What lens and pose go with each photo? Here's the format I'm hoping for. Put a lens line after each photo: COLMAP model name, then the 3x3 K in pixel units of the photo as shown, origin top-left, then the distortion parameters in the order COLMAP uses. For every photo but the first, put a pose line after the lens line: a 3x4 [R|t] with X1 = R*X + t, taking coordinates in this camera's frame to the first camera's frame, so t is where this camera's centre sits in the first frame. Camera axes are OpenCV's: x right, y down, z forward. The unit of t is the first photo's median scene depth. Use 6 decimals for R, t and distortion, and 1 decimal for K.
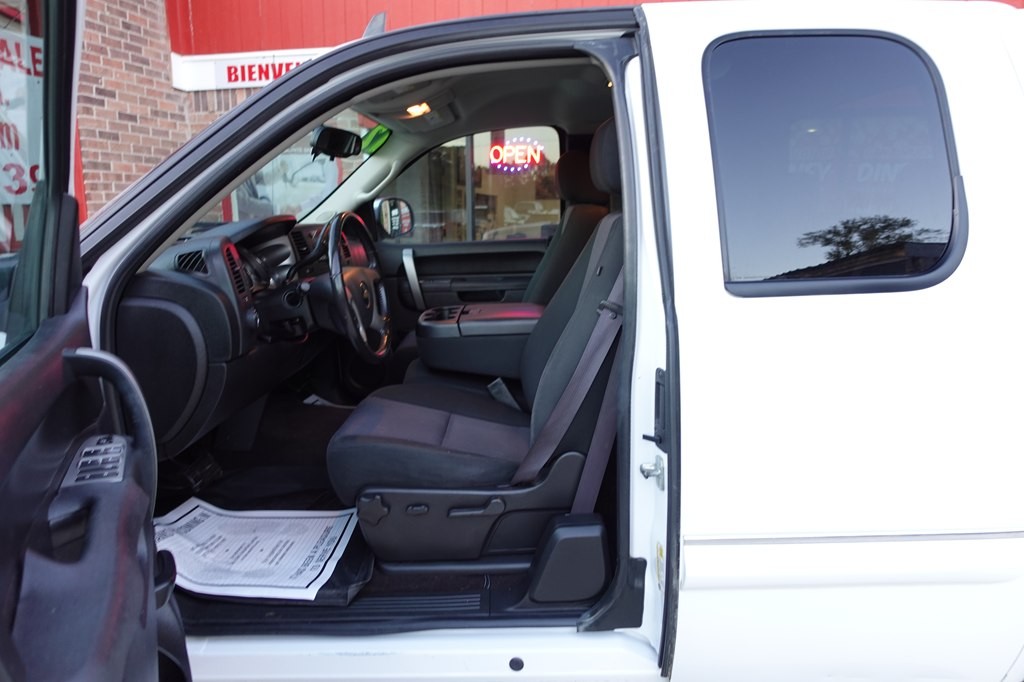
lens RADIAL K [[707.1, 0, 514.1], [0, 707.1, 339.2], [0, 0, 1]] dist [0.000367, -0.002035]
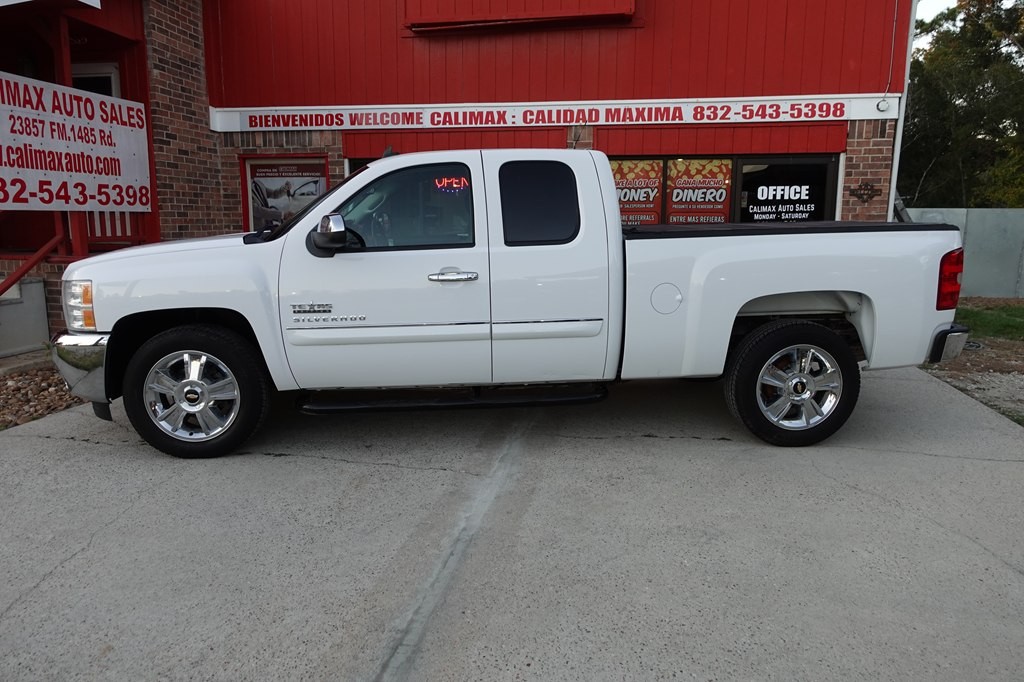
lens RADIAL K [[704.7, 0, 512.0], [0, 704.7, 341.0], [0, 0, 1]] dist [0.006778, -0.002108]
pose [[0.997452, -0.005094, 0.071160, 0.018268], [0.005620, 0.999958, -0.007193, 0.082001], [-0.071120, 0.007575, 0.997439, -0.460556]]
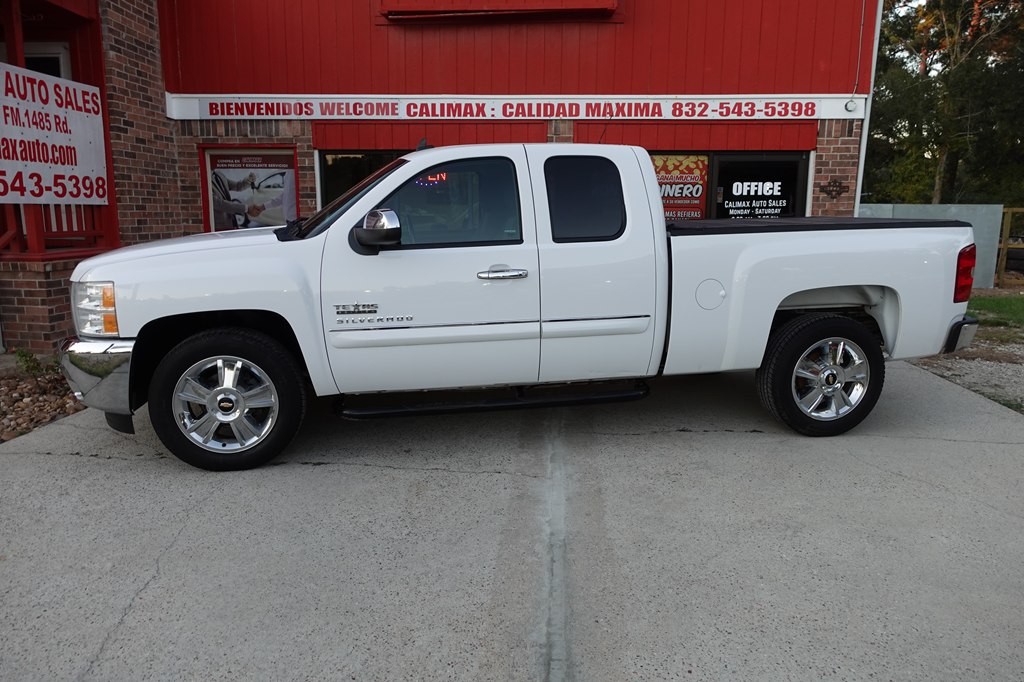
lens RADIAL K [[705.1, 0, 511.5], [0, 705.1, 341.1], [0, 0, 1]] dist [0.004132, 0.001270]
pose [[0.982681, -0.023617, 0.183794, -0.102268], [0.023271, 0.999721, 0.004037, 0.074983], [-0.183838, 0.000310, 0.982957, -0.431398]]
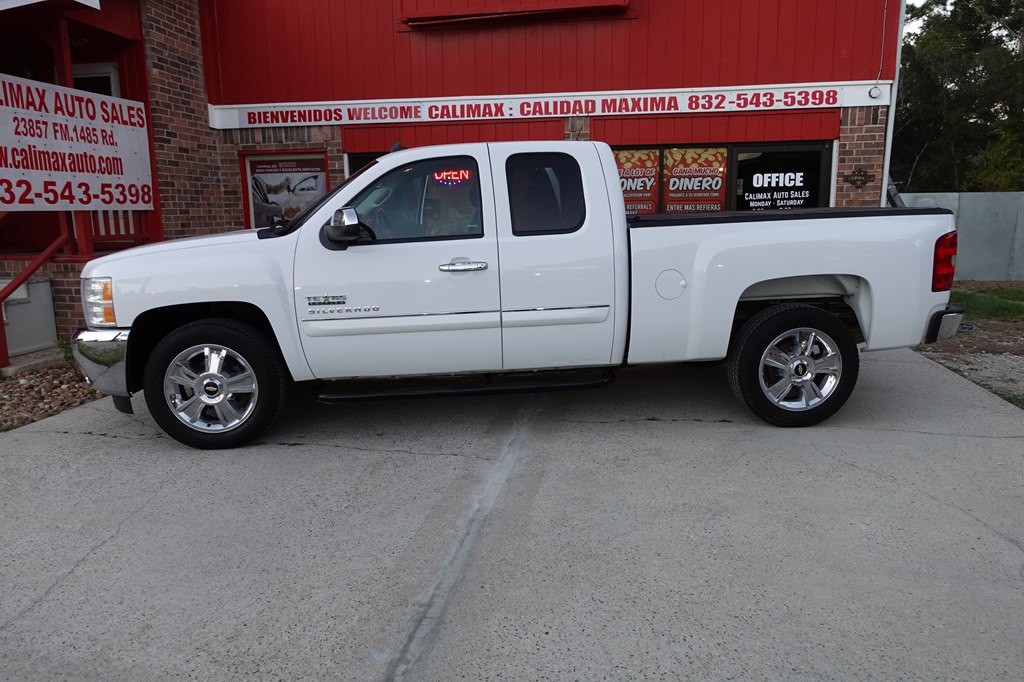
lens RADIAL K [[705.0, 0, 514.2], [0, 705.0, 342.4], [0, 0, 1]] dist [0.000328, 0.002331]
pose [[0.996589, -0.025282, 0.078562, 0.007498], [0.024874, 0.999672, 0.006177, 0.085648], [-0.078692, -0.004202, 0.996890, -0.478348]]
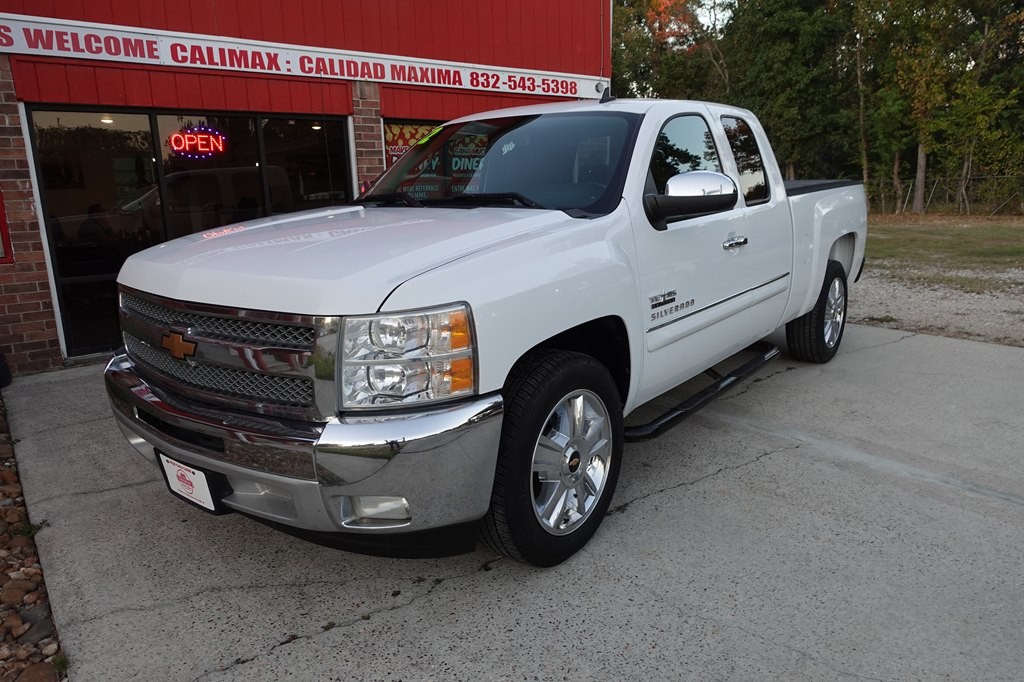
lens RADIAL K [[707.1, 0, 514.1], [0, 707.1, 339.2], [0, 0, 1]] dist [0.000367, -0.002035]
pose [[0.611629, -0.176272, 0.771258, -0.575470], [0.166229, 0.981734, 0.092552, 0.009827], [-0.773485, 0.071598, 0.629758, -0.017496]]
